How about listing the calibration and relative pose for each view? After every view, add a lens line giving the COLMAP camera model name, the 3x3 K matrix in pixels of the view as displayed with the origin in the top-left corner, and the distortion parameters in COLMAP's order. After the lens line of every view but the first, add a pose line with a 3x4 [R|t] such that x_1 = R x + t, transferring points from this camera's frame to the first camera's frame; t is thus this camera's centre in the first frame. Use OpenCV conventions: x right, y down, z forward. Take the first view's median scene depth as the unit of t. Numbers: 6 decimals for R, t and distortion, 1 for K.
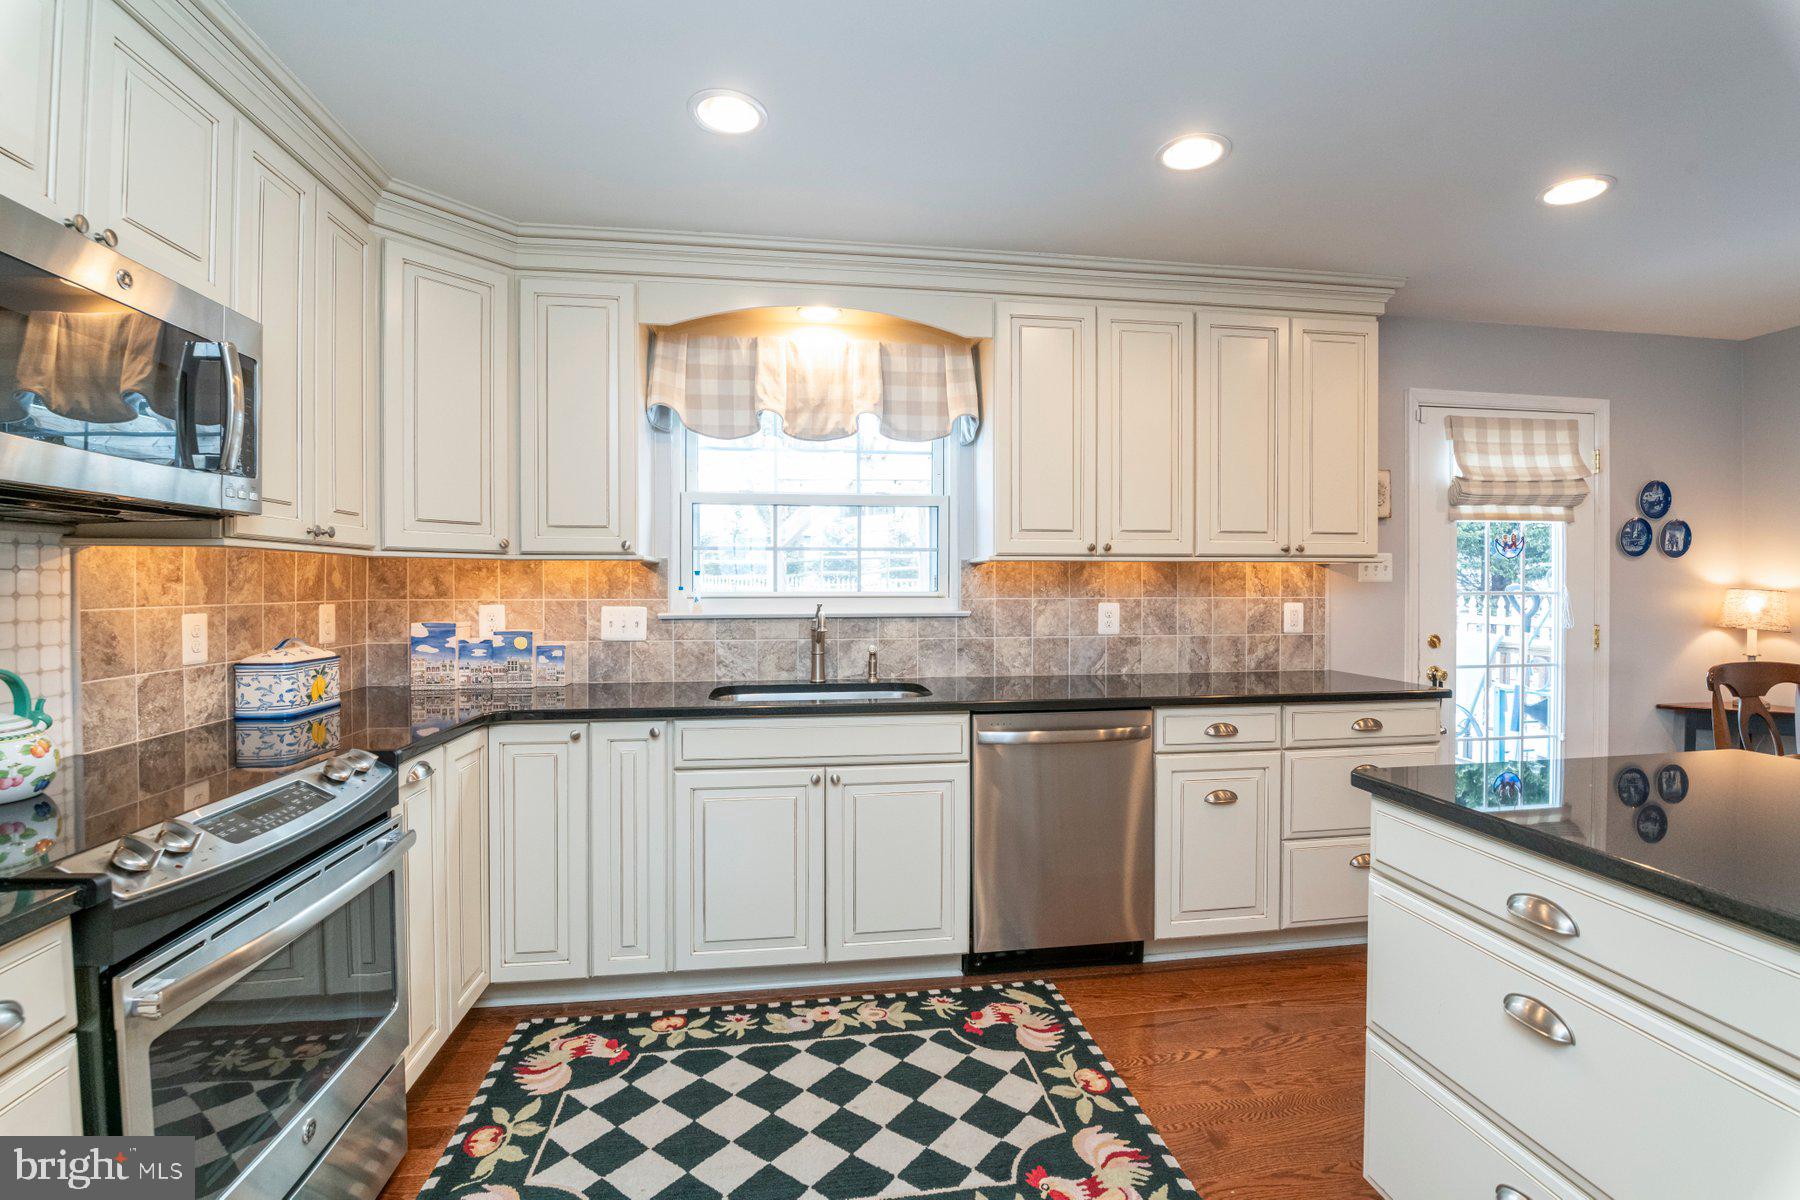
lens RADIAL K [[800.7, 0, 899.8], [0, 800.7, 589.4], [0, 0, 1]] dist [-0.005026, -0.011883]
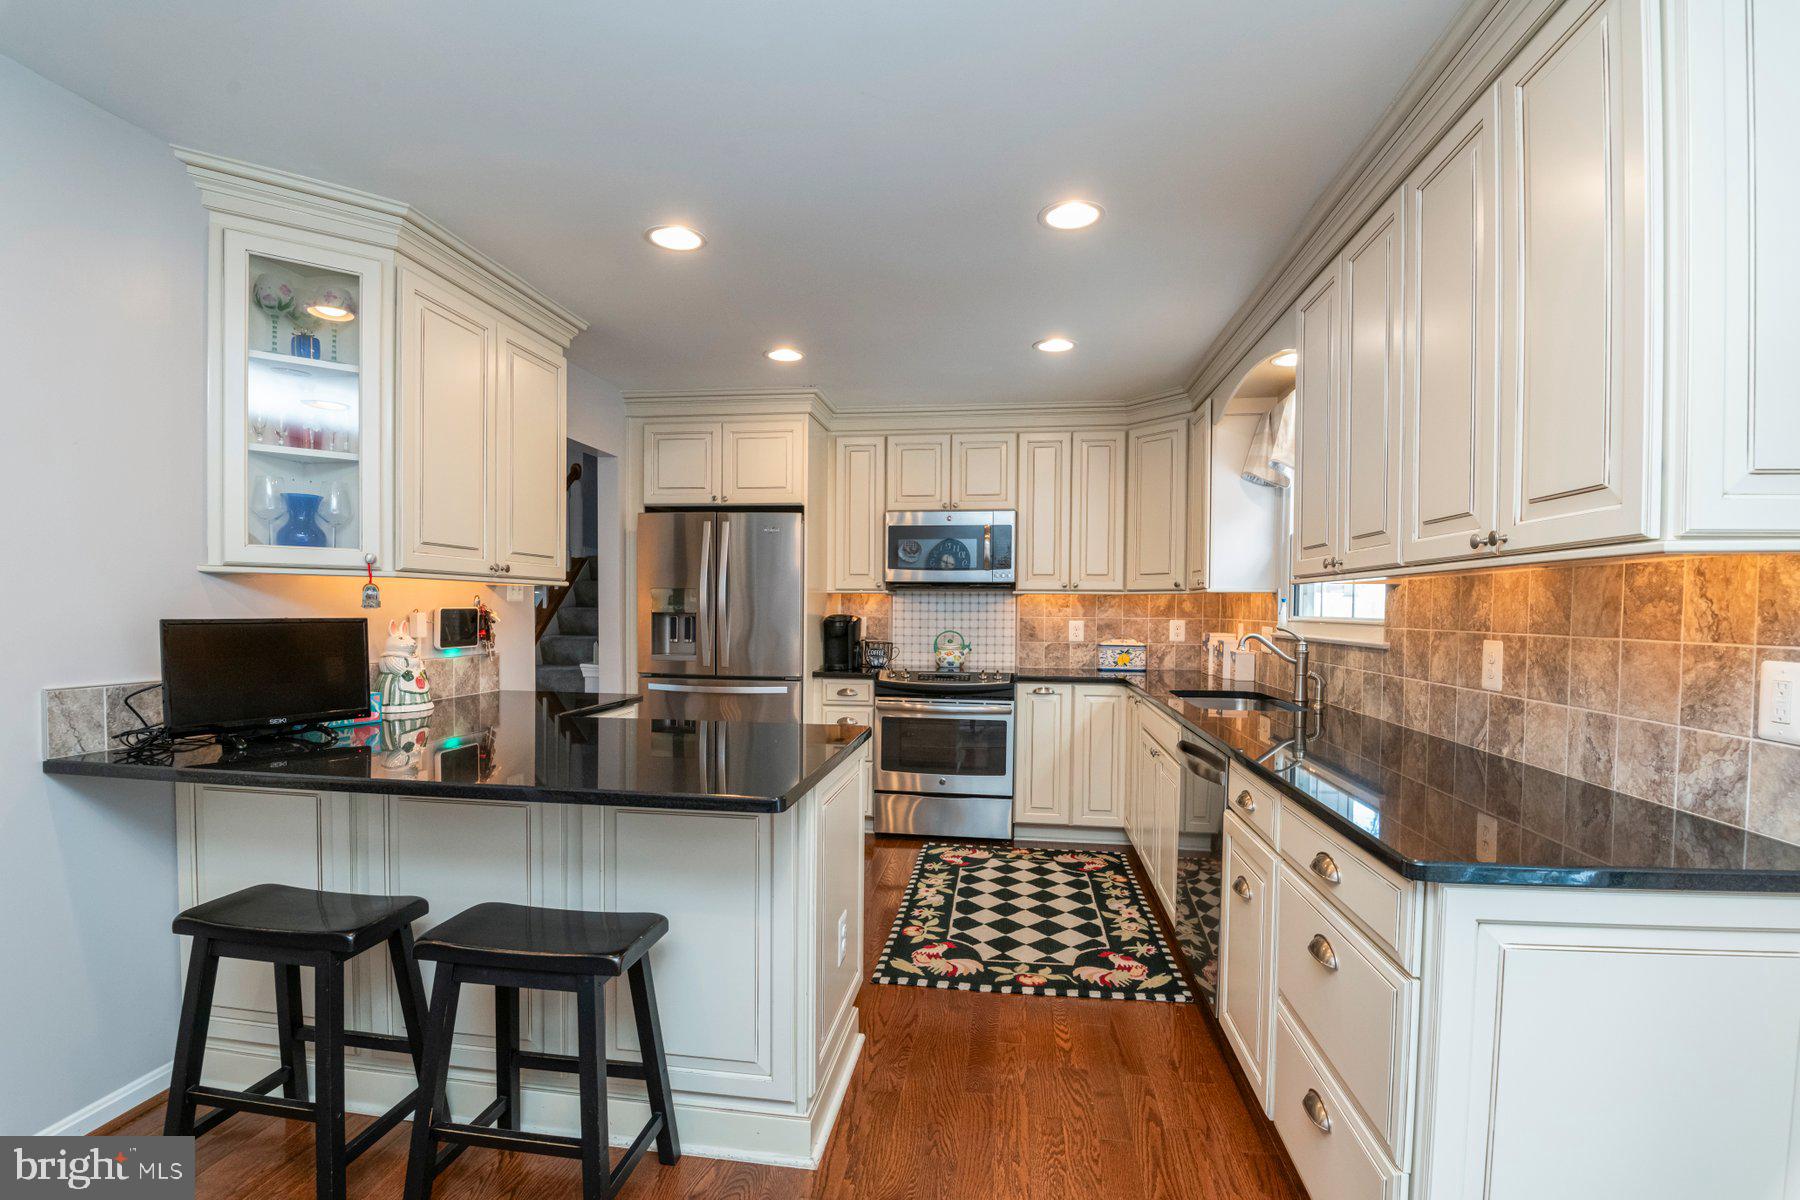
lens RADIAL K [[812.3, 0, 904.1], [0, 812.3, 622.8], [0, 0, 1]] dist [-0.001740, -0.015894]
pose [[-0.278415, 0.016077, -0.960326, 1.081497], [-0.013172, 0.999702, 0.020555, -0.004506], [0.960371, 0.018372, -0.278120, 0.786700]]
